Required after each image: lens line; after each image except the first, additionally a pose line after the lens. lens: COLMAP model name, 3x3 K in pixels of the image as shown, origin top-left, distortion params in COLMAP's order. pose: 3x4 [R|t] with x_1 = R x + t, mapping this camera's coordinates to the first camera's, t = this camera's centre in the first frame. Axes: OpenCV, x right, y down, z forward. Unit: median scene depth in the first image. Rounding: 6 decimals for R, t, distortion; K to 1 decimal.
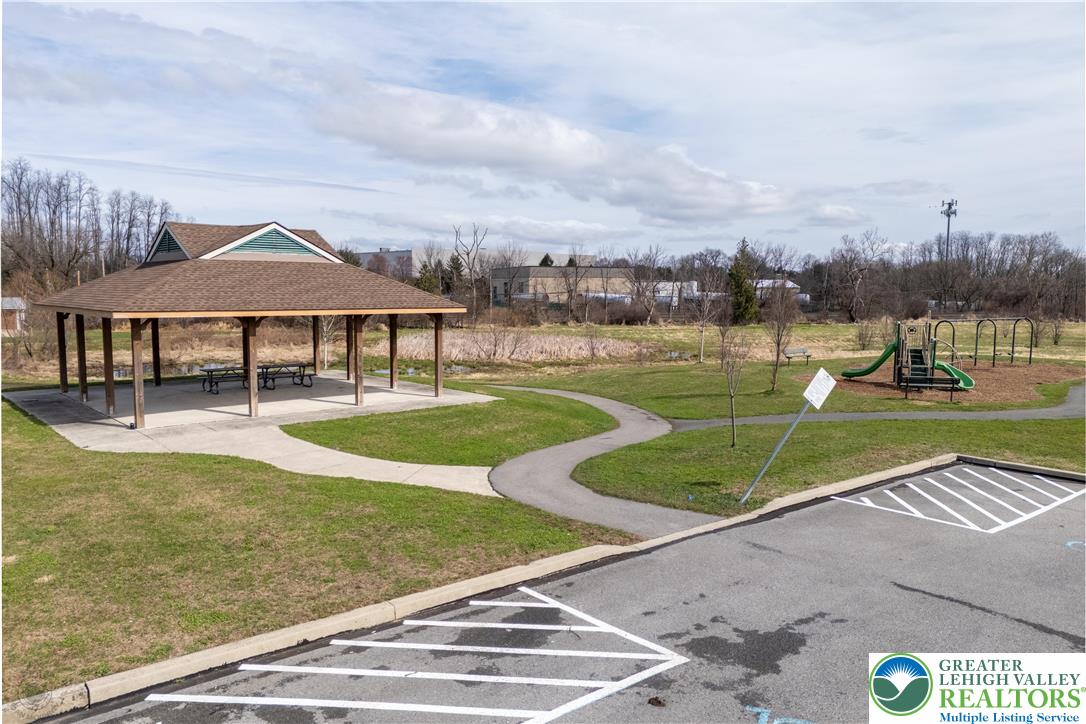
lens RADIAL K [[790.9, 0, 543.7], [0, 790.9, 364.5], [0, 0, 1]] dist [0.046079, -0.028743]
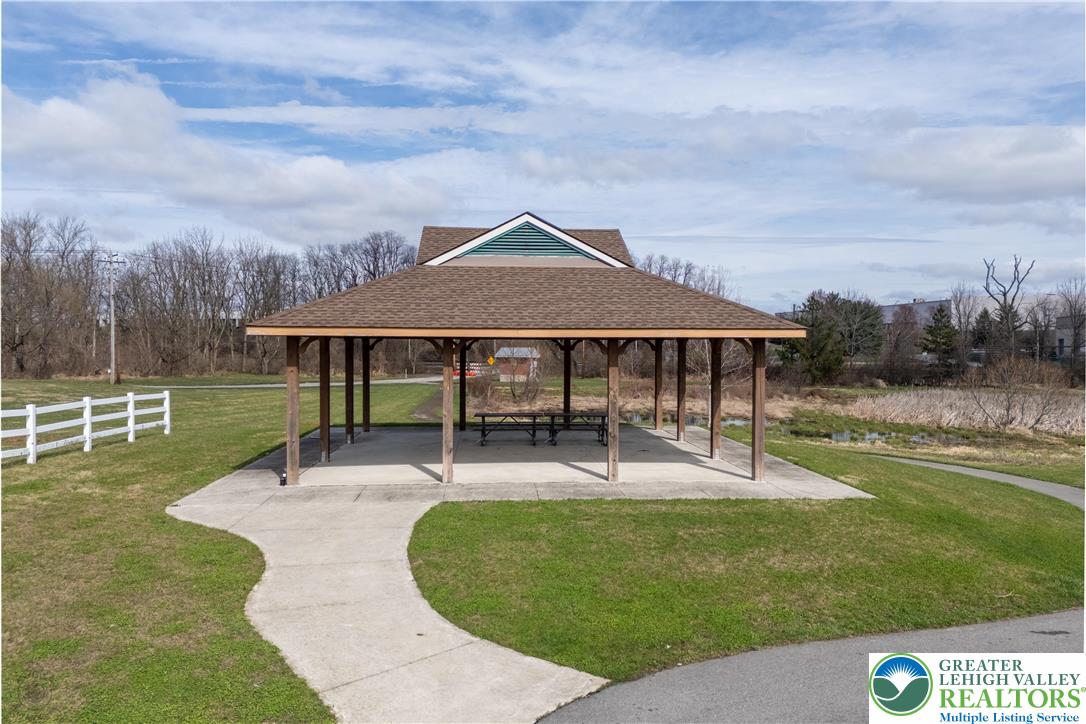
lens RADIAL K [[790.9, 0, 538.8], [0, 790.9, 360.2], [0, 0, 1]] dist [0.046079, -0.028743]
pose [[0.792240, 0.010133, -0.610126, 0.042659], [-0.058078, 0.996575, -0.058862, -0.001715], [0.607440, 0.082068, 0.790115, 0.176000]]
